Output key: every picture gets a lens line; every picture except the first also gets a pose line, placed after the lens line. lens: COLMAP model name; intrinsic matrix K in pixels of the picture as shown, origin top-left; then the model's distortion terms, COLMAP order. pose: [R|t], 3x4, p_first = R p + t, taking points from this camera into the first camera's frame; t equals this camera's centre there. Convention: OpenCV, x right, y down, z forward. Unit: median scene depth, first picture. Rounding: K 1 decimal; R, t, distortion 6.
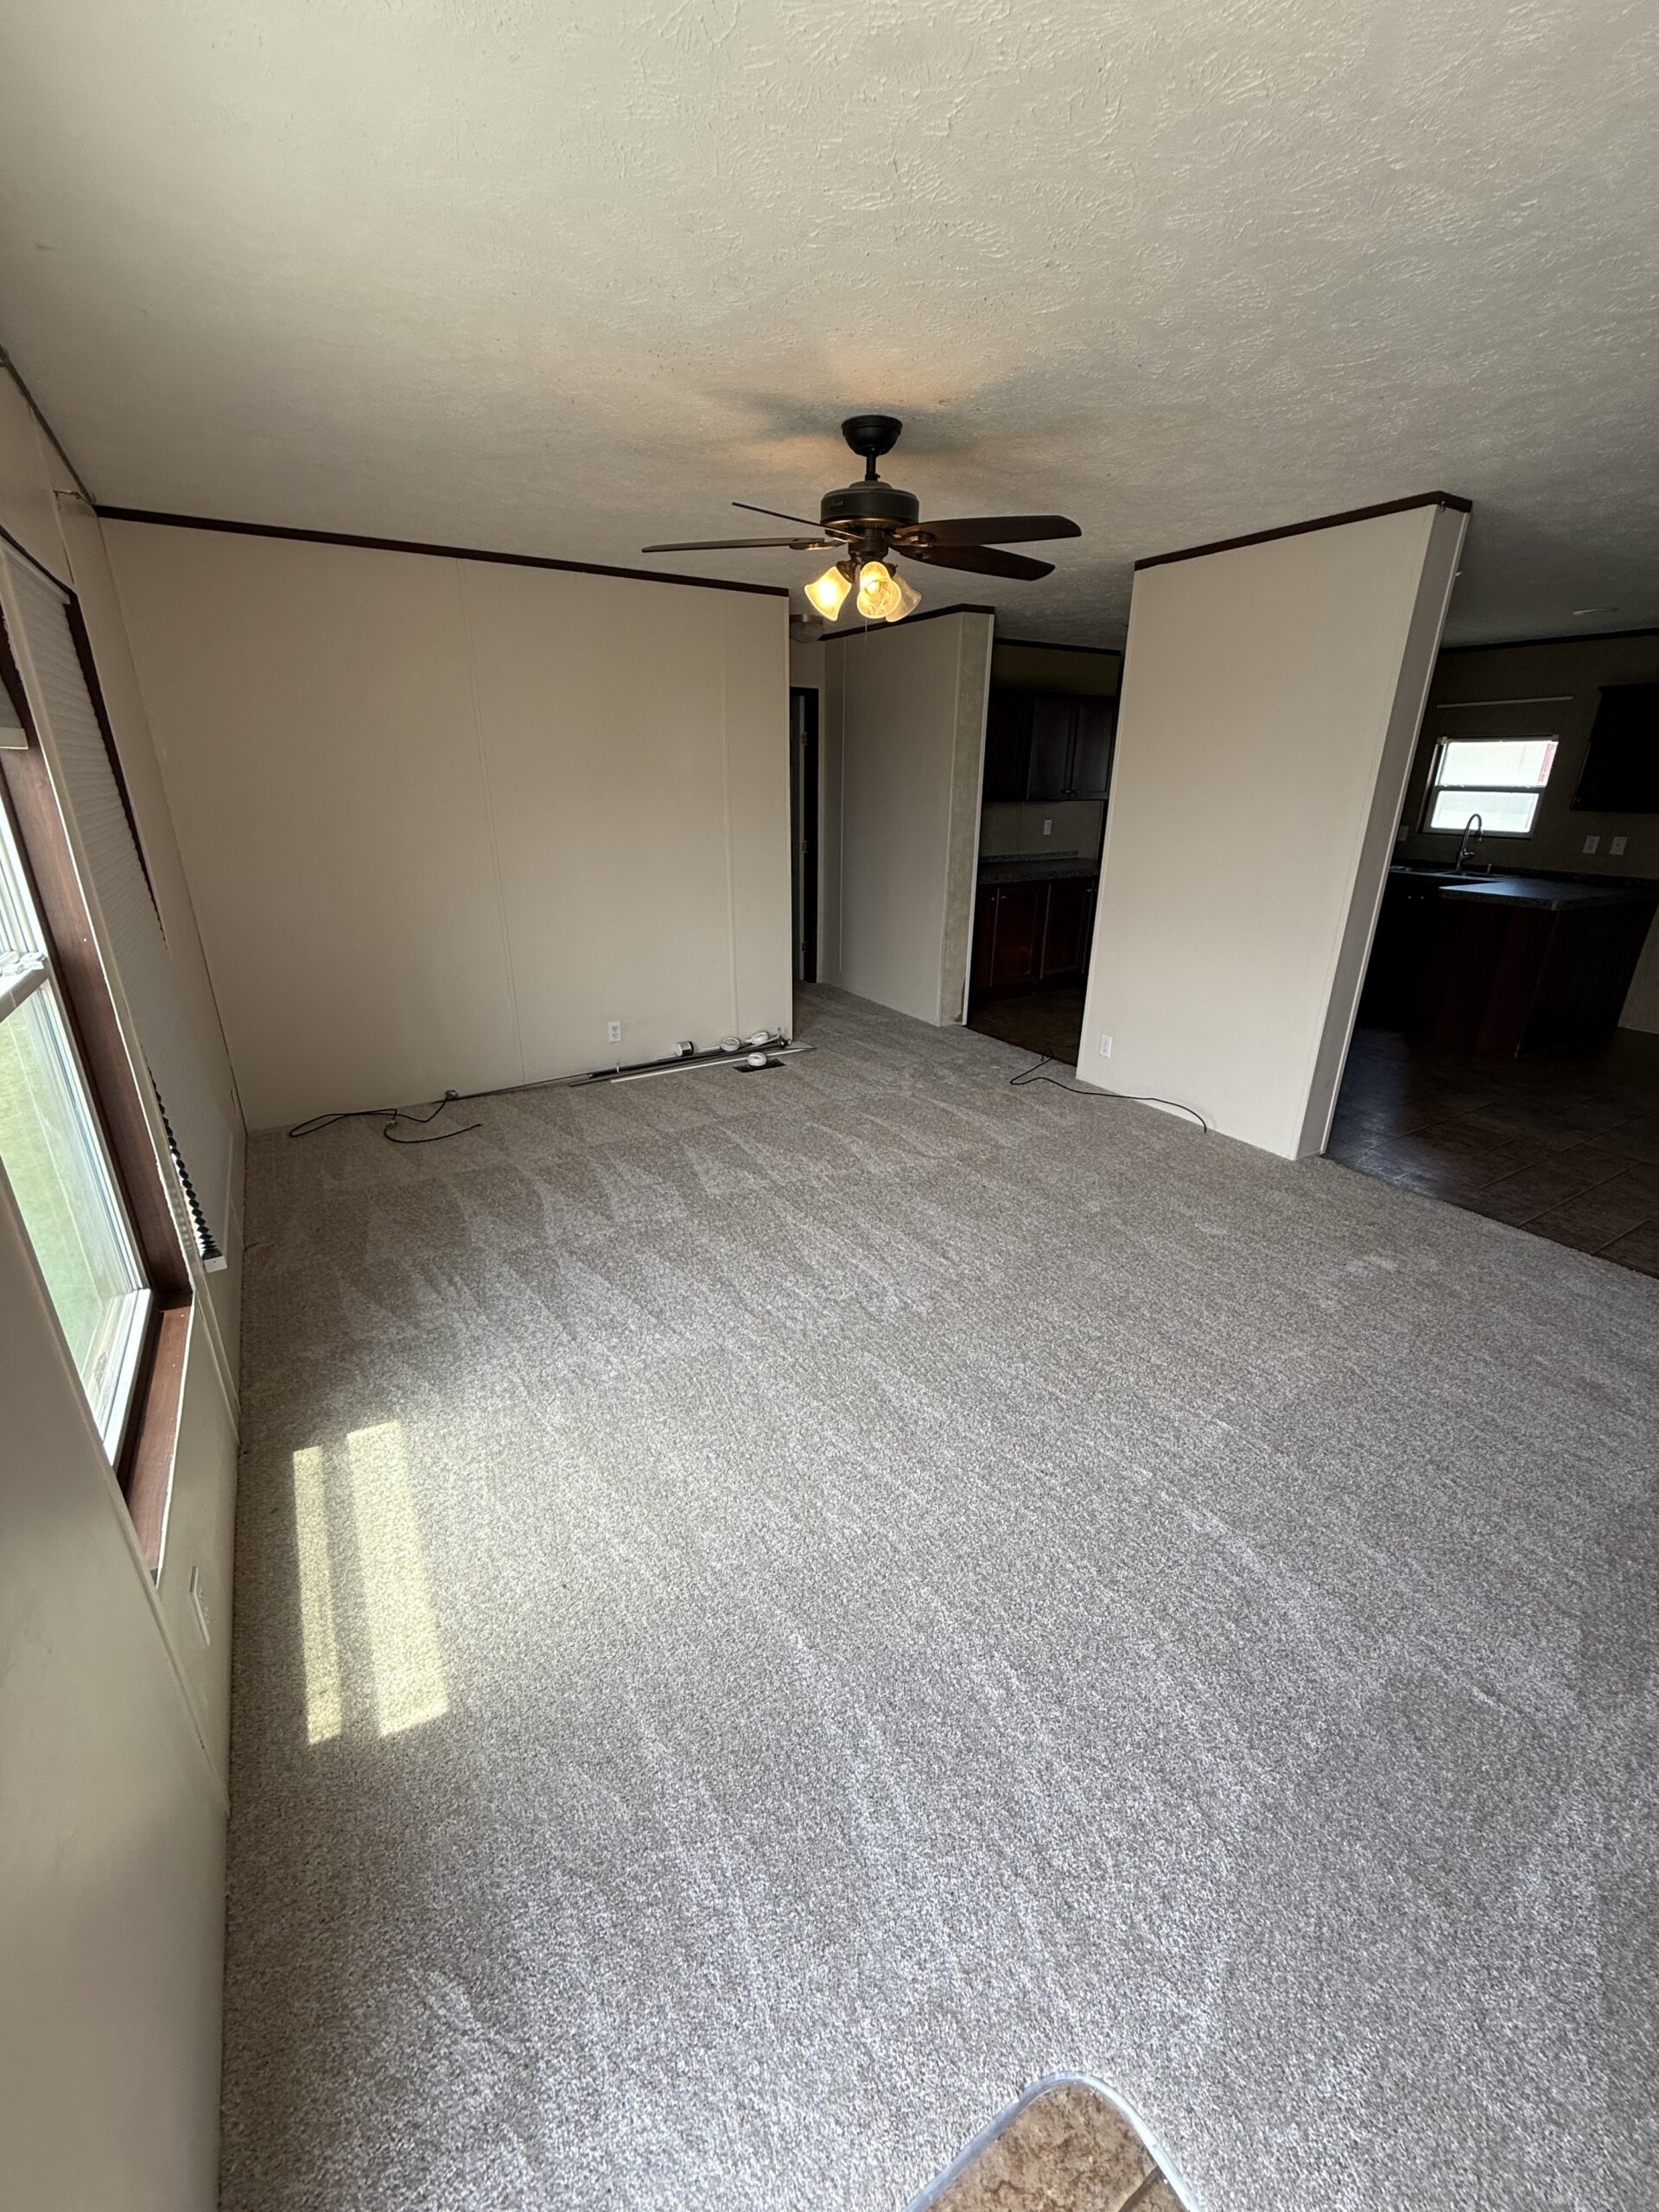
lens RADIAL K [[882.0, 0, 835.6], [0, 882.0, 1091.8], [0, 0, 1]] dist [-0.001382, 0.000326]
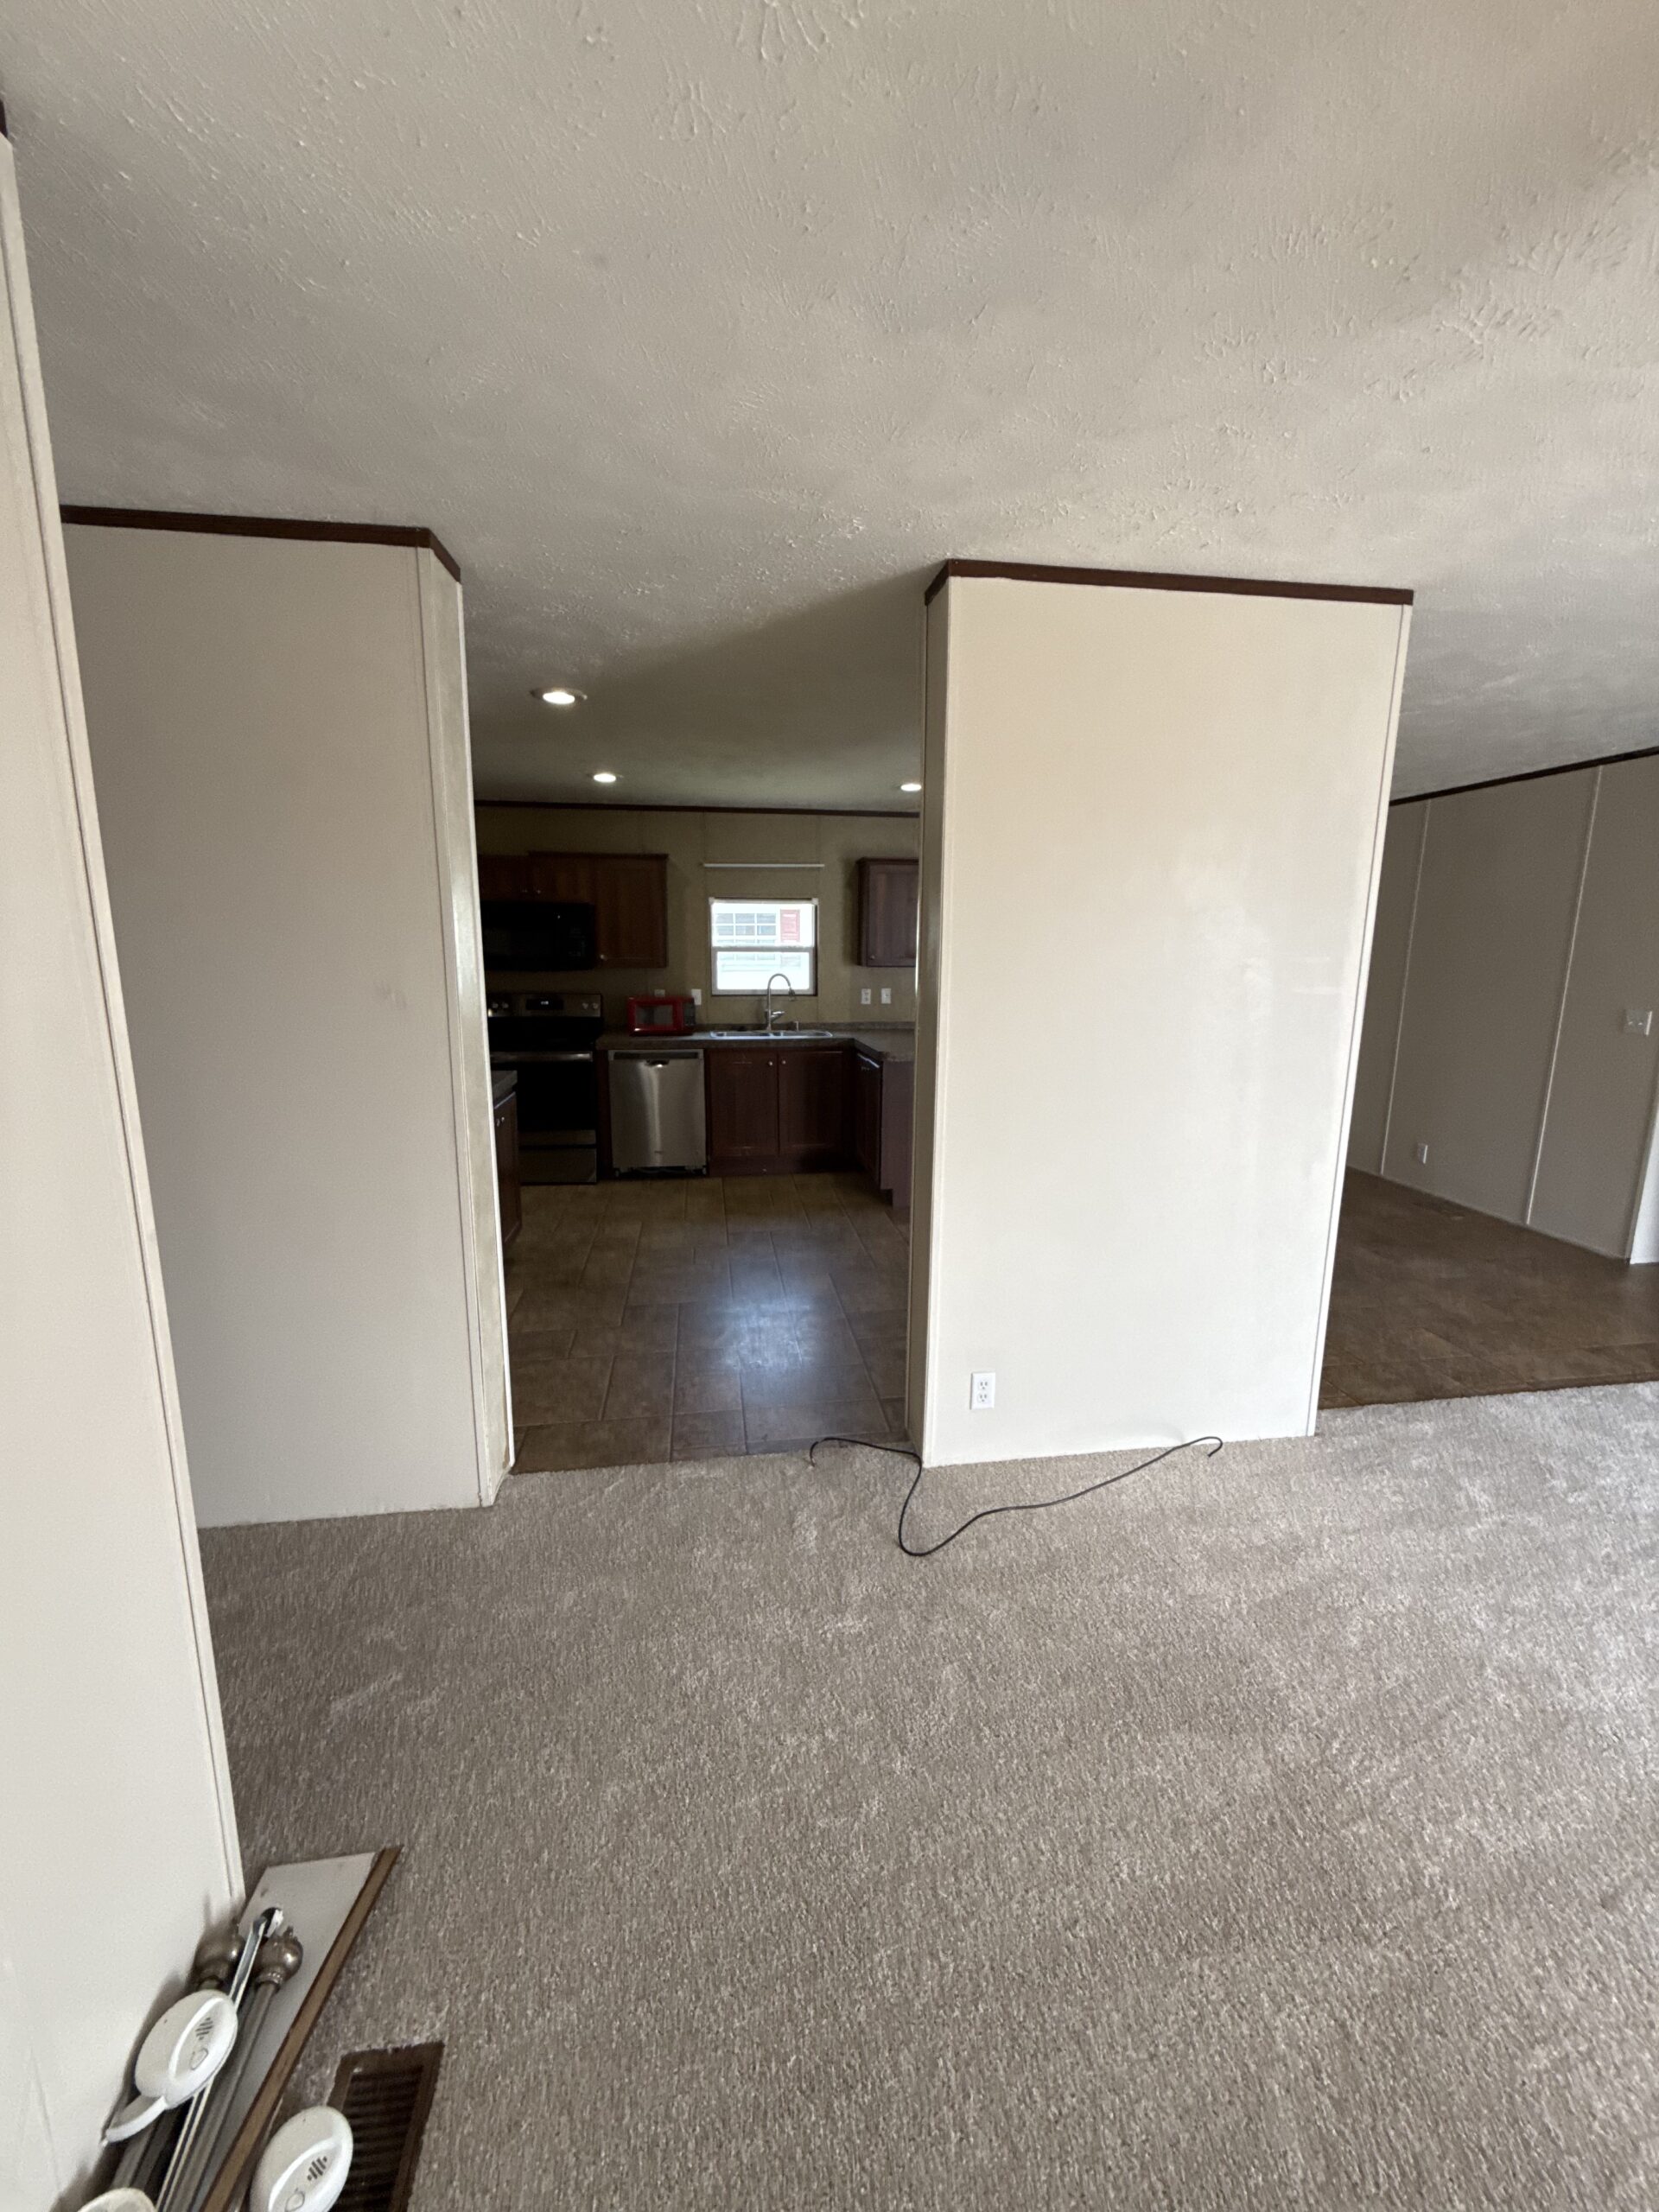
lens RADIAL K [[882.0, 0, 830.5], [0, 882.0, 1101.3], [0, 0, 1]] dist [-0.001382, 0.000326]
pose [[0.393341, -0.171416, 0.903272, -0.218243], [0.315385, 0.948009, 0.042568, -0.293492], [-0.863606, 0.268135, 0.426952, 0.820705]]
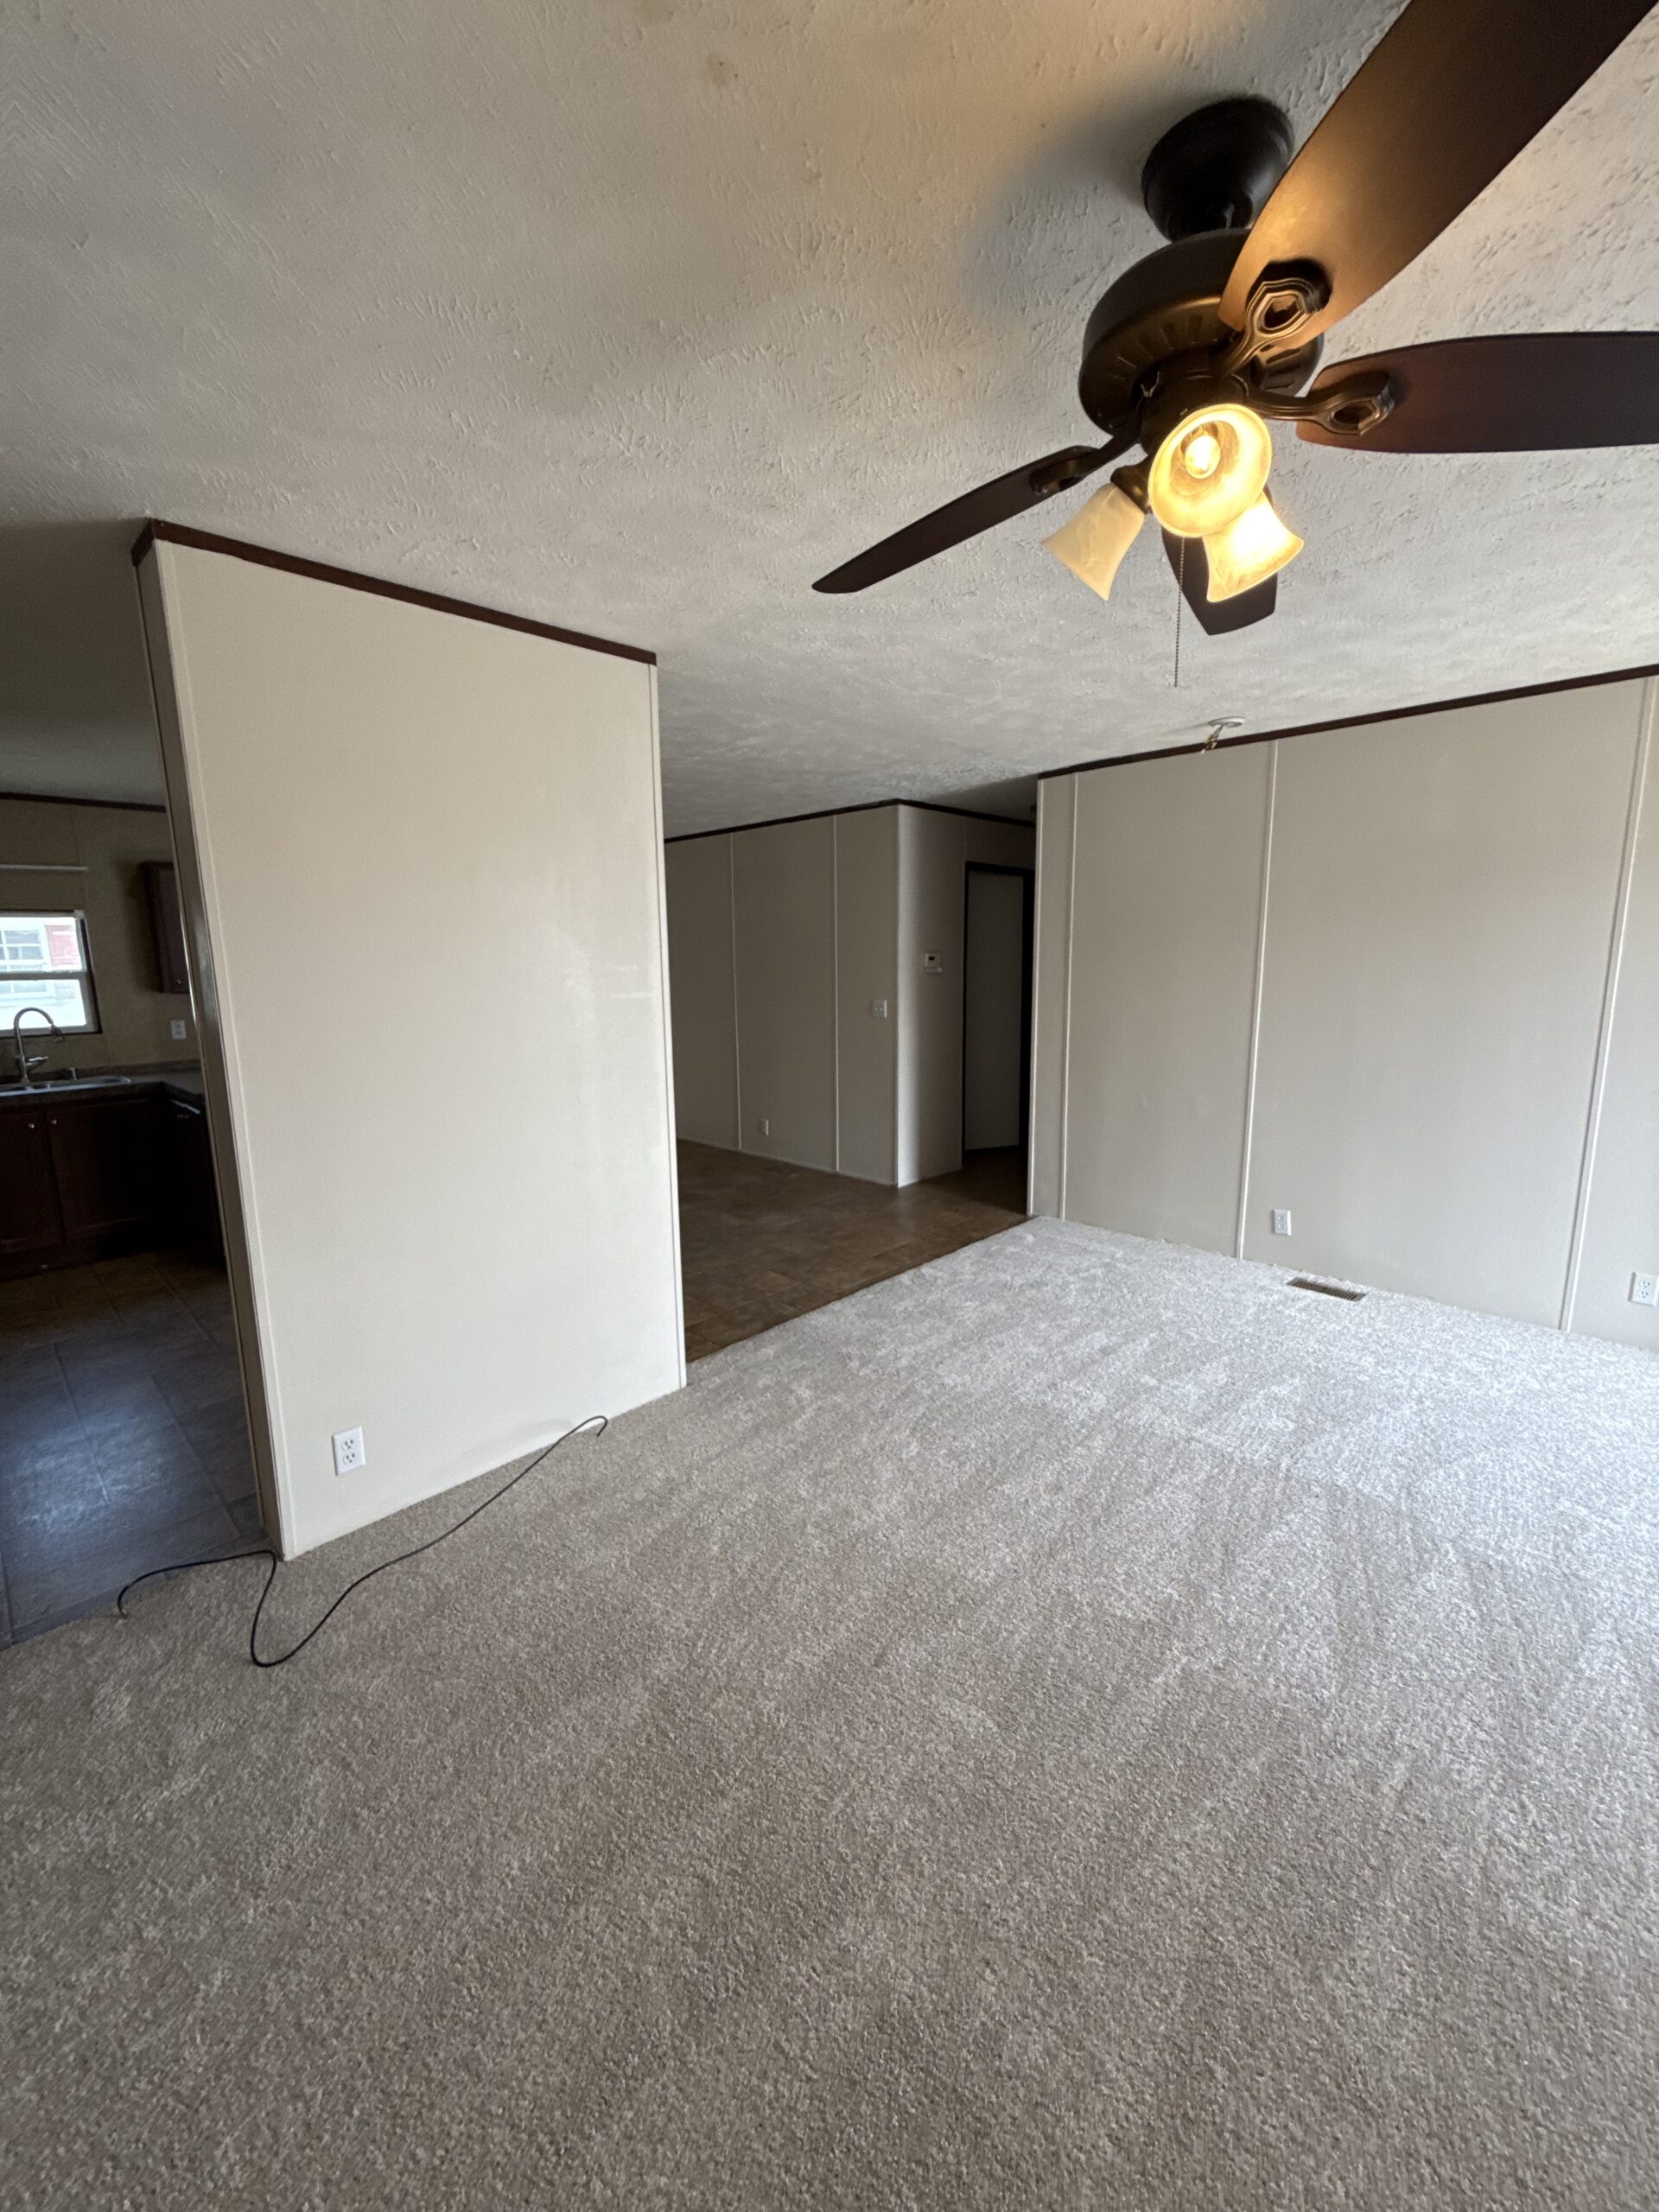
lens RADIAL K [[882.0, 0, 835.6], [0, 882.0, 1101.5], [0, 0, 1]] dist [-0.001382, 0.000326]
pose [[-0.245783, -0.165416, 0.955107, -0.228003], [0.346408, 0.905274, 0.245928, -0.273957], [-0.905313, 0.391302, -0.165199, 0.773422]]
